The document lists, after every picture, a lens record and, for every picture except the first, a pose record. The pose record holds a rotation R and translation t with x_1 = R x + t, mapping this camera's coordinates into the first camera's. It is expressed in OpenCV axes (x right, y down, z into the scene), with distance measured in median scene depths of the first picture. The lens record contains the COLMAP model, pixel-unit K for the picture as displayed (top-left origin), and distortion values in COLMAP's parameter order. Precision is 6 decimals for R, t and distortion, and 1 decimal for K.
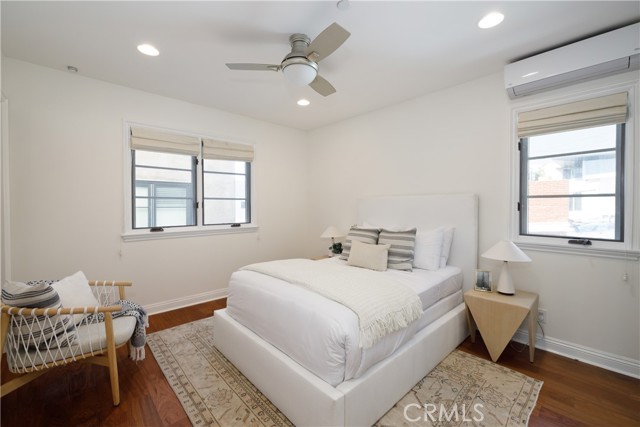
lens RADIAL K [[271.9, 0, 317.2], [0, 271.9, 205.5], [0, 0, 1]] dist [0.000382, 0.000019]
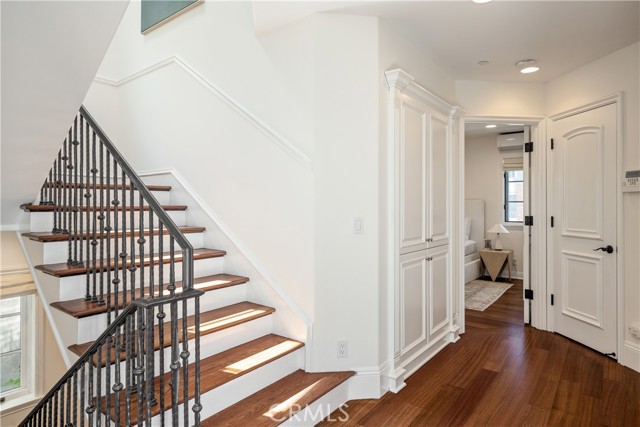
lens RADIAL K [[371.8, 0, 320.2], [0, 371.8, 202.7], [0, 0, 1]] dist [0.002132, 0.000463]
pose [[0.988371, -0.000234, 0.152059, -0.895040], [0.002299, 0.999908, -0.013401, 0.005447], [-0.152042, 0.013594, 0.988281, -1.327382]]
